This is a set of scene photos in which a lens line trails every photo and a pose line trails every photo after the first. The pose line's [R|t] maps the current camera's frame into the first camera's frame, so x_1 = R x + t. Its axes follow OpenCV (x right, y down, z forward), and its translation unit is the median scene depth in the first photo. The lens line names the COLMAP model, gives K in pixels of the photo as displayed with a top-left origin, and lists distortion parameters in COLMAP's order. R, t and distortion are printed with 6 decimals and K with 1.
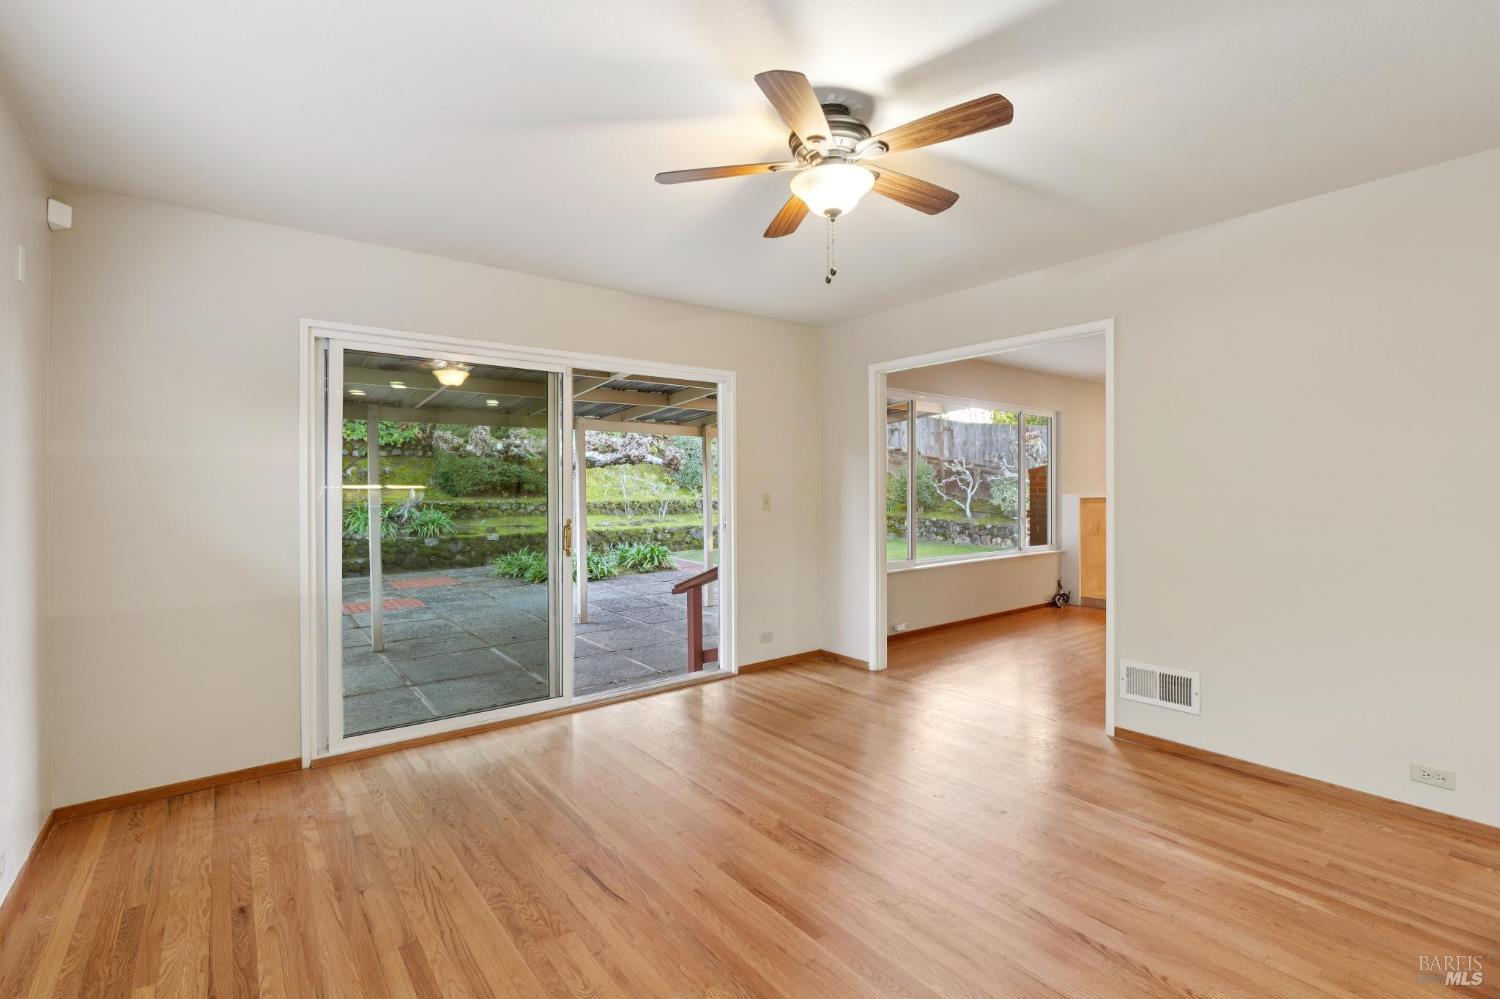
lens RADIAL K [[680.0, 0, 750.4], [0, 680.0, 492.9], [0, 0, 1]] dist [-0.001842, 0.001304]
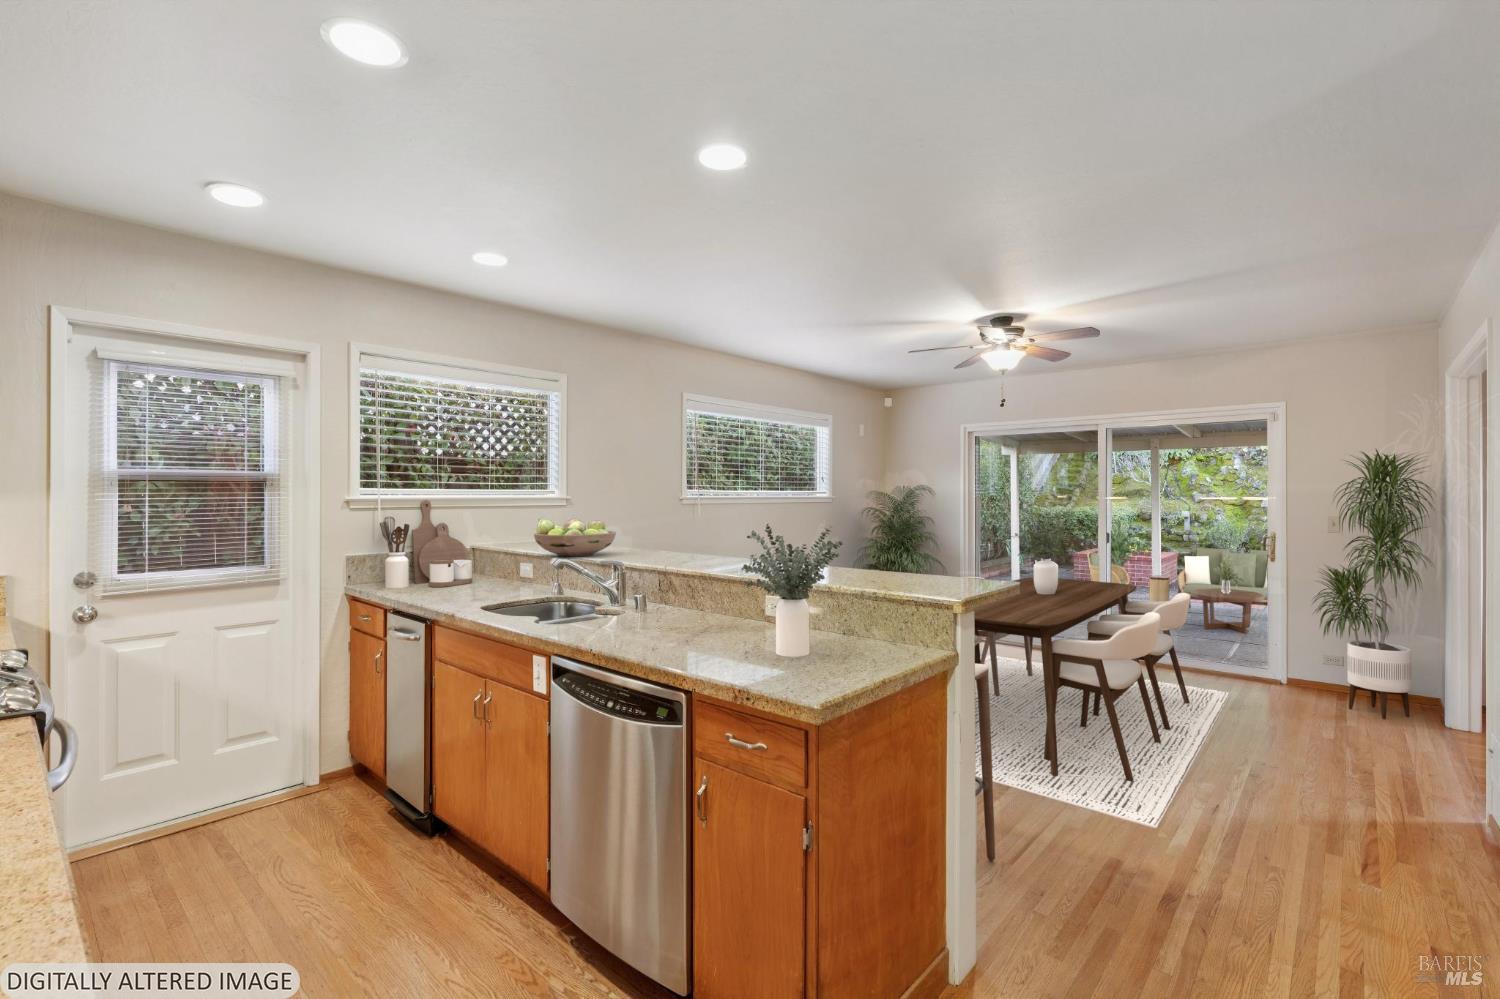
lens RADIAL K [[680.0, 0, 747.2], [0, 680.0, 495.4], [0, 0, 1]] dist [-0.001842, 0.001304]
pose [[0.185567, 0.008449, -0.982595, 1.549949], [-0.007042, 0.999949, 0.007269, -0.055063], [0.982606, 0.005571, 0.185617, -0.051488]]
